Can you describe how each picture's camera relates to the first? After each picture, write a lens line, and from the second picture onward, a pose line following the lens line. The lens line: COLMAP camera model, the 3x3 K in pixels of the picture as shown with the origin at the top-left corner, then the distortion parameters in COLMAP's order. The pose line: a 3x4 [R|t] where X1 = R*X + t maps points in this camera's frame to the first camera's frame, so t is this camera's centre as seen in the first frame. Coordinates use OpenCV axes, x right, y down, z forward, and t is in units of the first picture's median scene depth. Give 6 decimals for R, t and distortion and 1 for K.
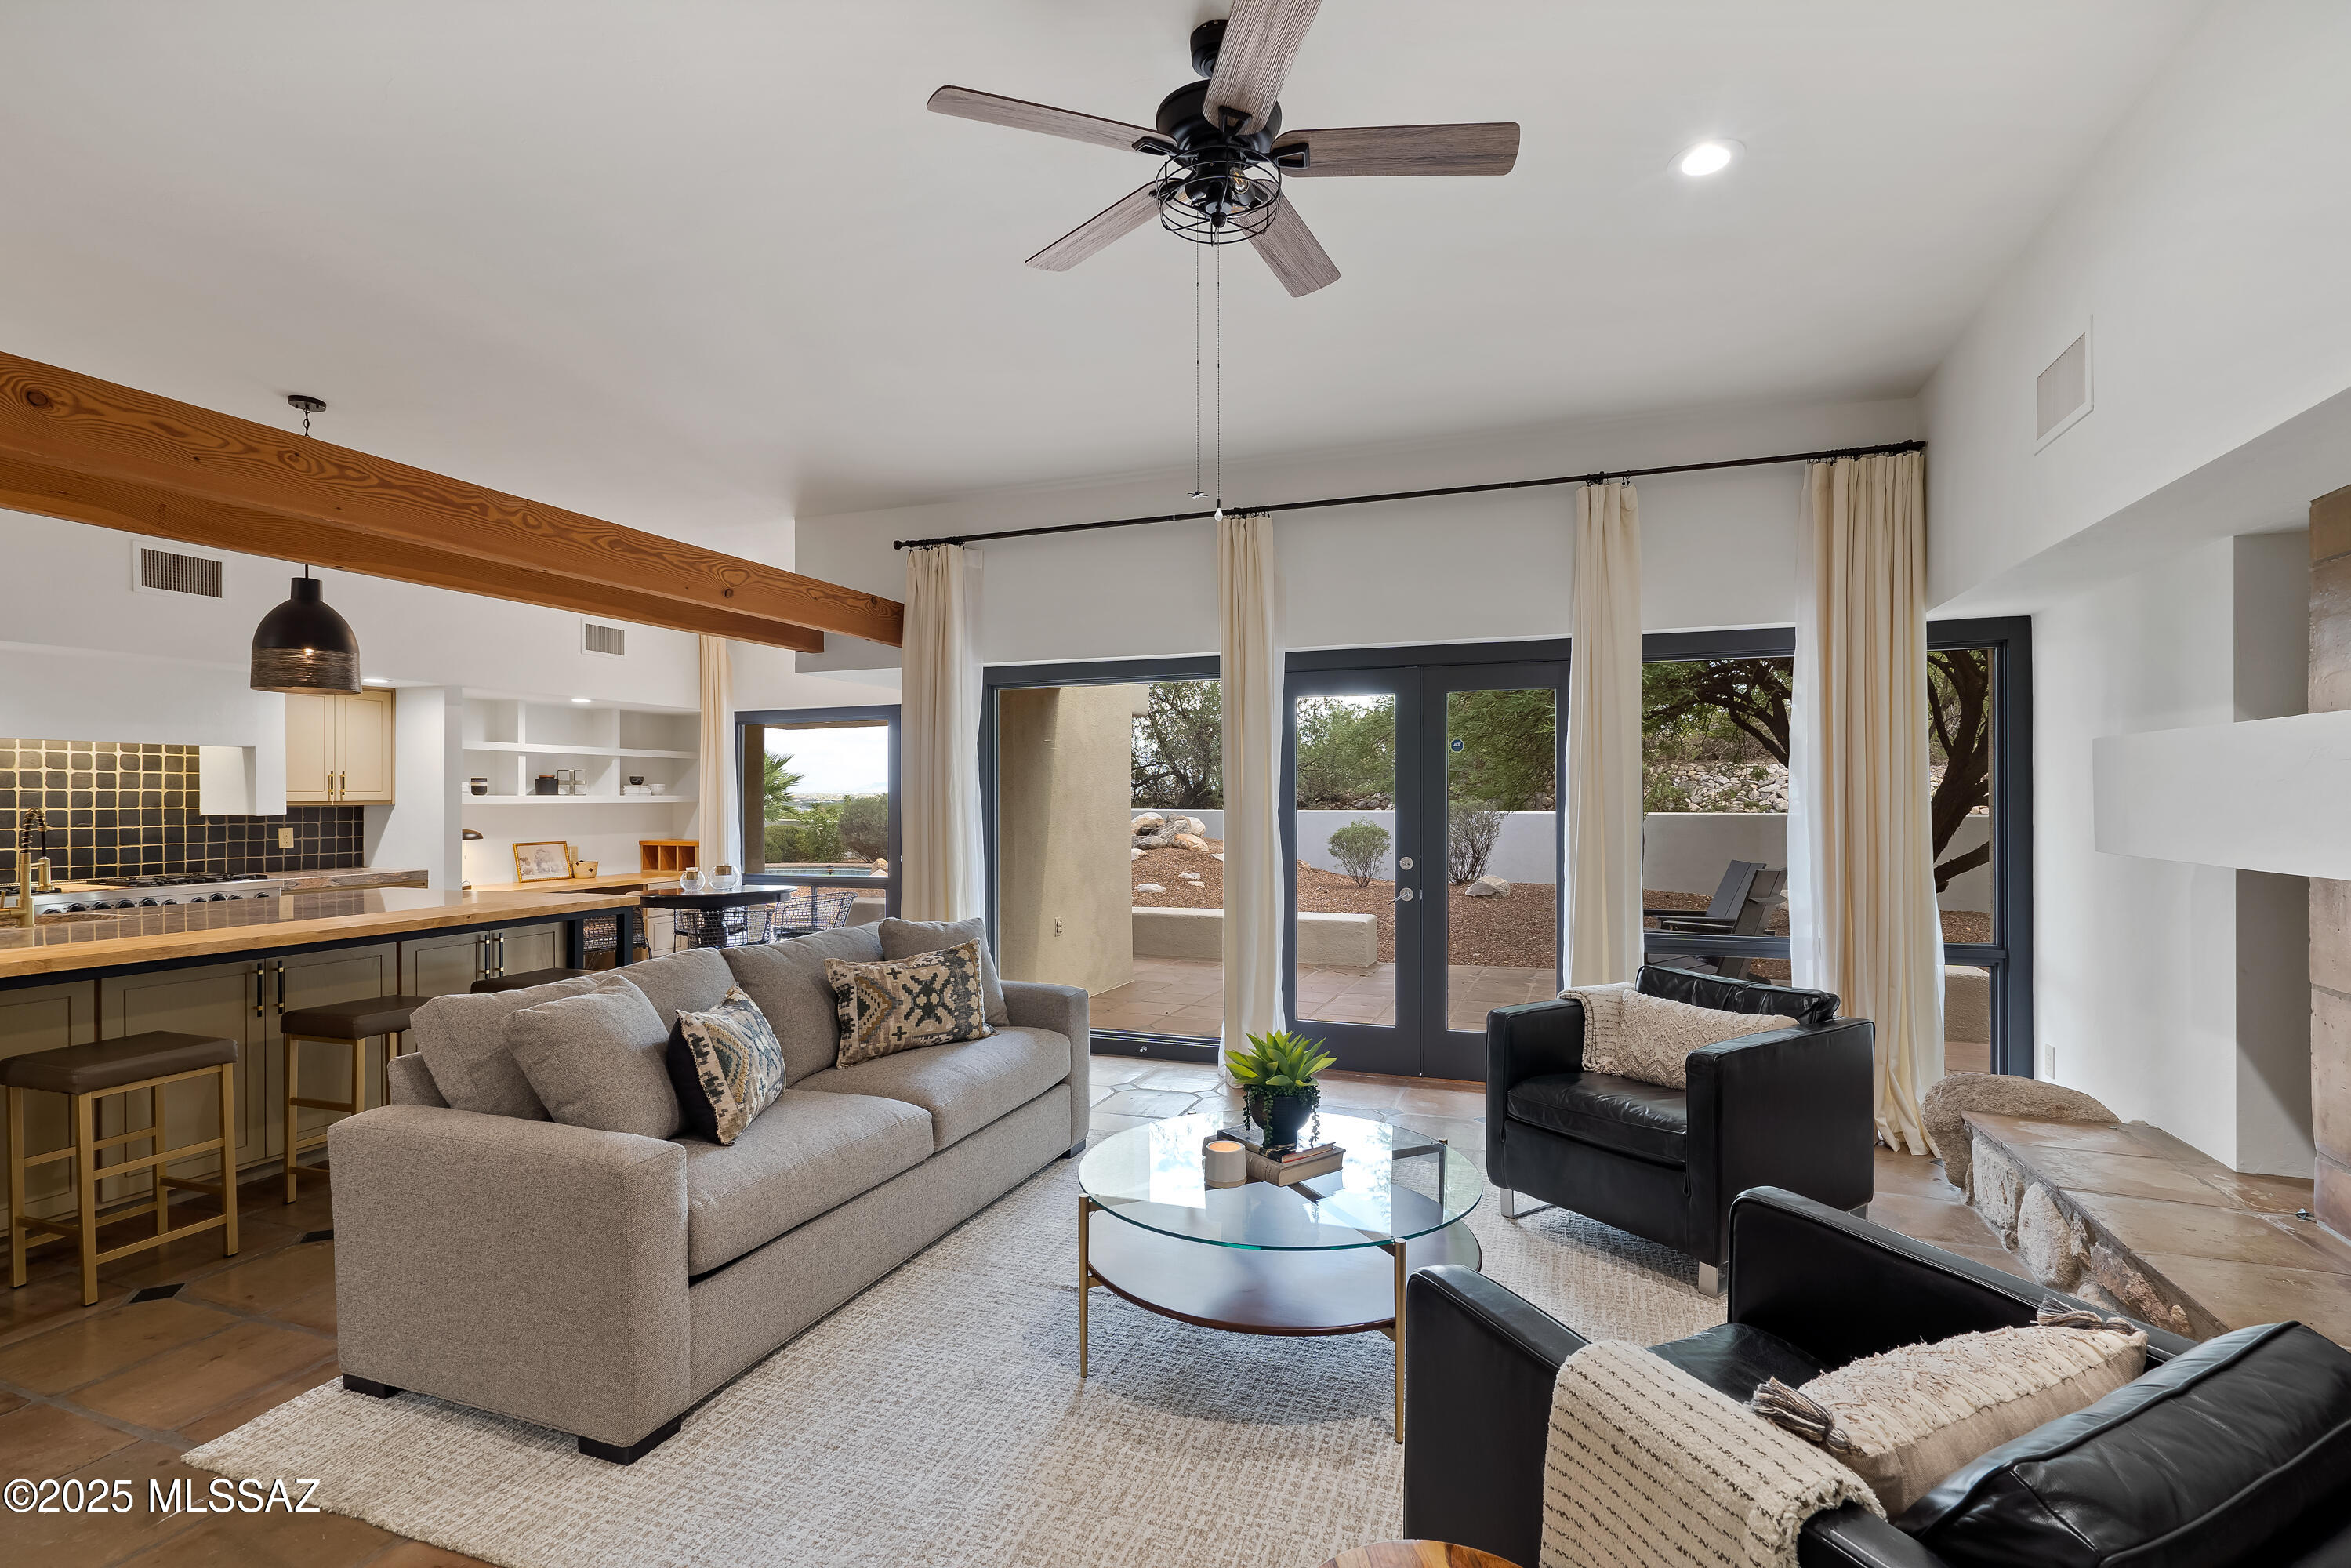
lens RADIAL K [[1103.5, 0, 1198.5], [0, 1103.5, 792.3], [0, 0, 1]] dist [-0.014980, 0.003212]
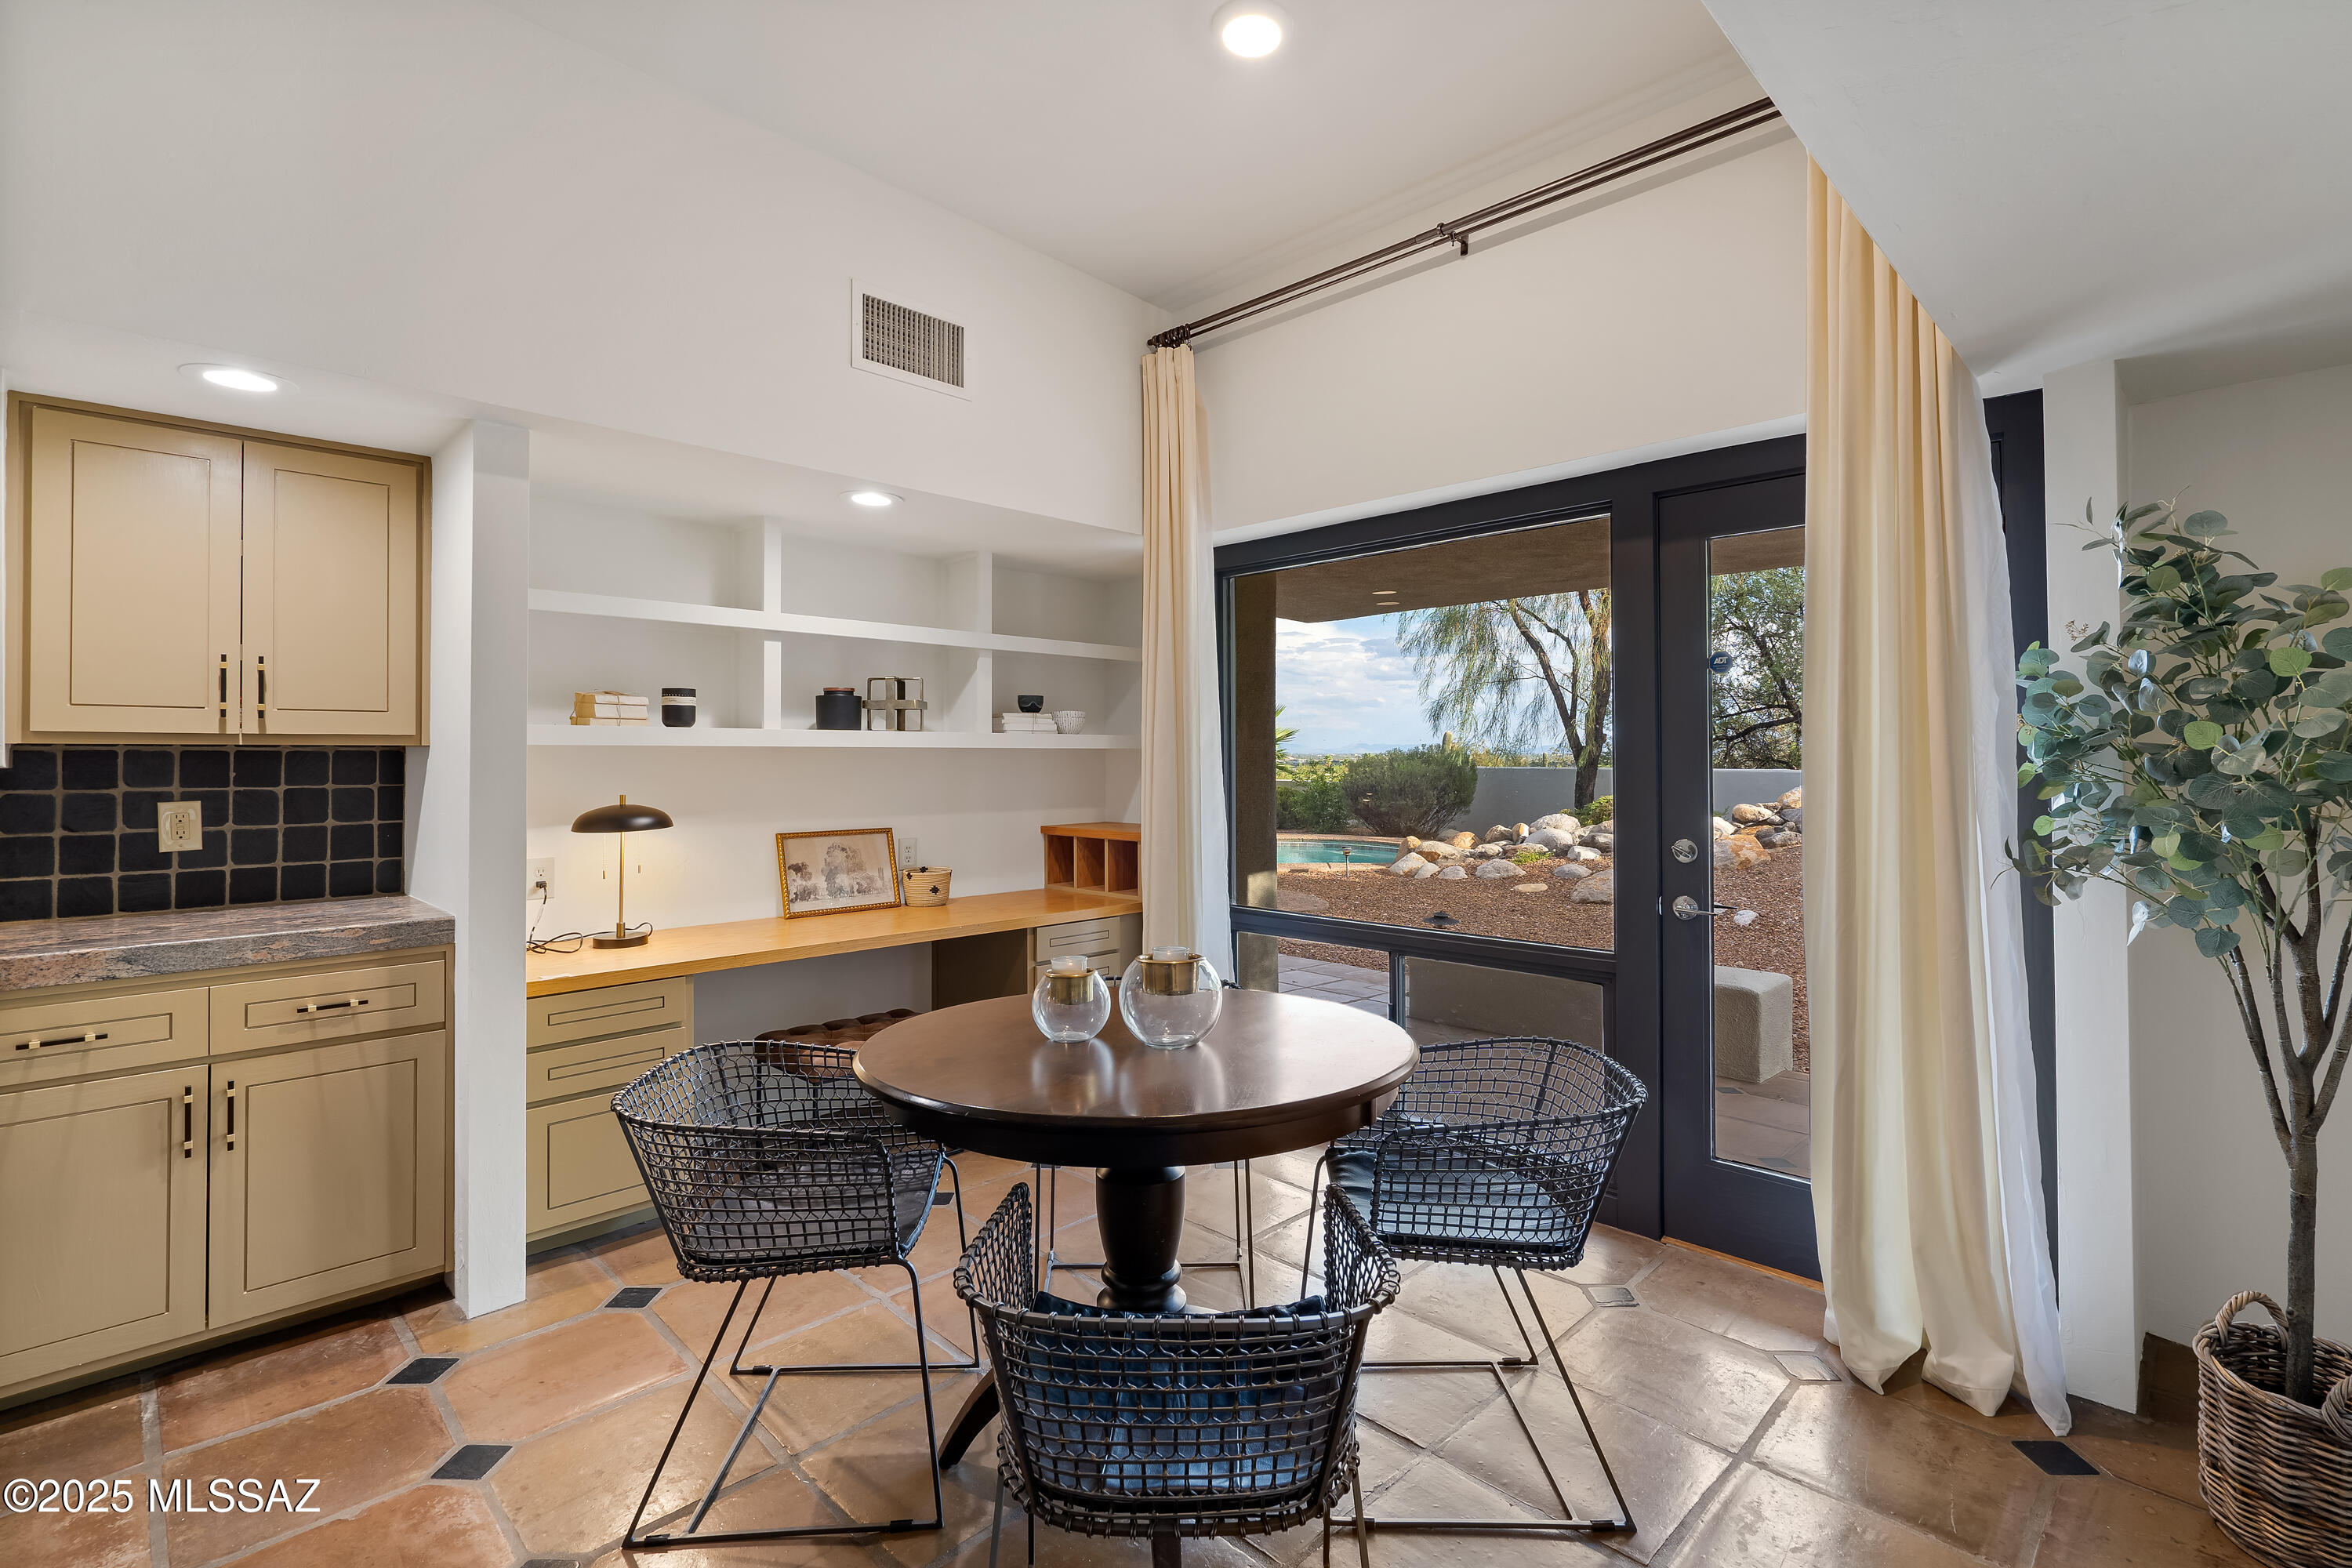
lens RADIAL K [[1103.9, 0, 1177.4], [0, 1103.9, 768.4], [0, 0, 1]] dist [-0.014980, 0.003212]
pose [[0.902114, 0.006677, -0.431446, -0.258473], [-0.000162, 0.999885, 0.015135, 0.011261], [0.431498, -0.013584, 0.902012, 0.629552]]
